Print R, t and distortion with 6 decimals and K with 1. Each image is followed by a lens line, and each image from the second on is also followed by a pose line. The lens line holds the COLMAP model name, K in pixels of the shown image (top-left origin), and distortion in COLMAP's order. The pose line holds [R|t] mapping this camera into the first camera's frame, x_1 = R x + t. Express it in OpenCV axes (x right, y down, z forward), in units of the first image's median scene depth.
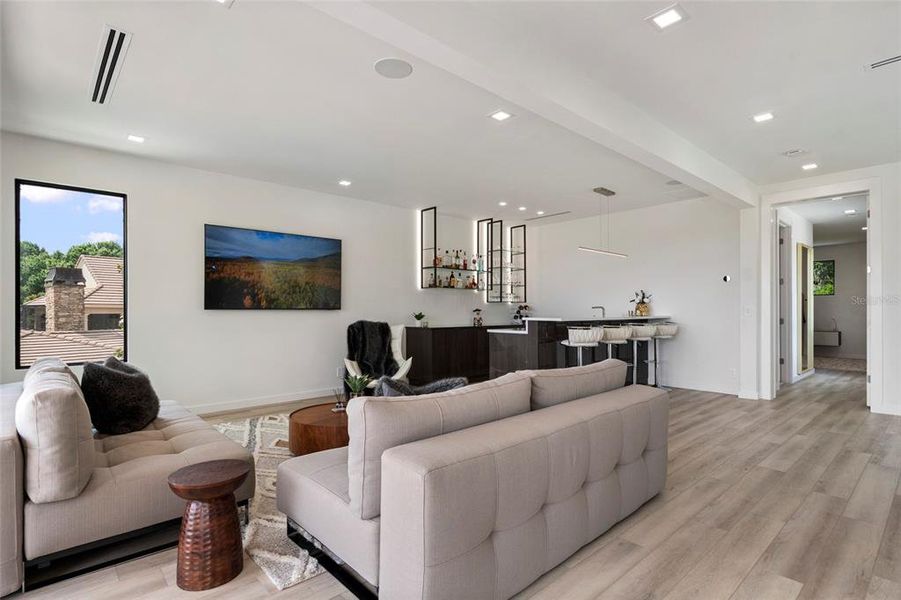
lens RADIAL K [[457.3, 0, 447.7], [0, 457.3, 303.3], [0, 0, 1]] dist [0.000082, 0.000082]
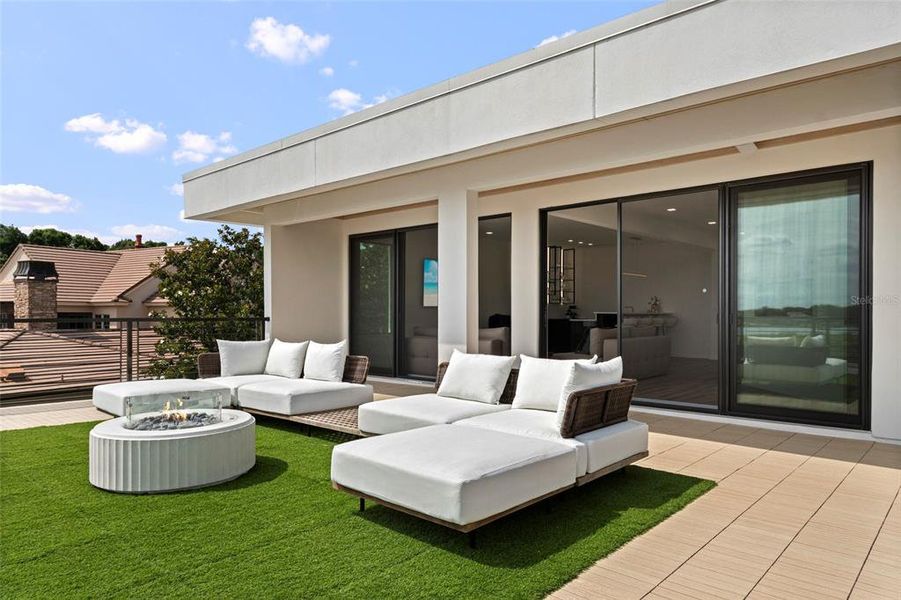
lens RADIAL K [[593.4, 0, 452.4], [0, 593.4, 305.0], [0, 0, 1]] dist [0.008243, 0.000875]
pose [[0.995197, 0.009332, 0.097446, -0.384686], [-0.009402, 0.999956, 0.000256, 0.005760], [-0.097440, -0.001171, 0.995241, -0.791621]]
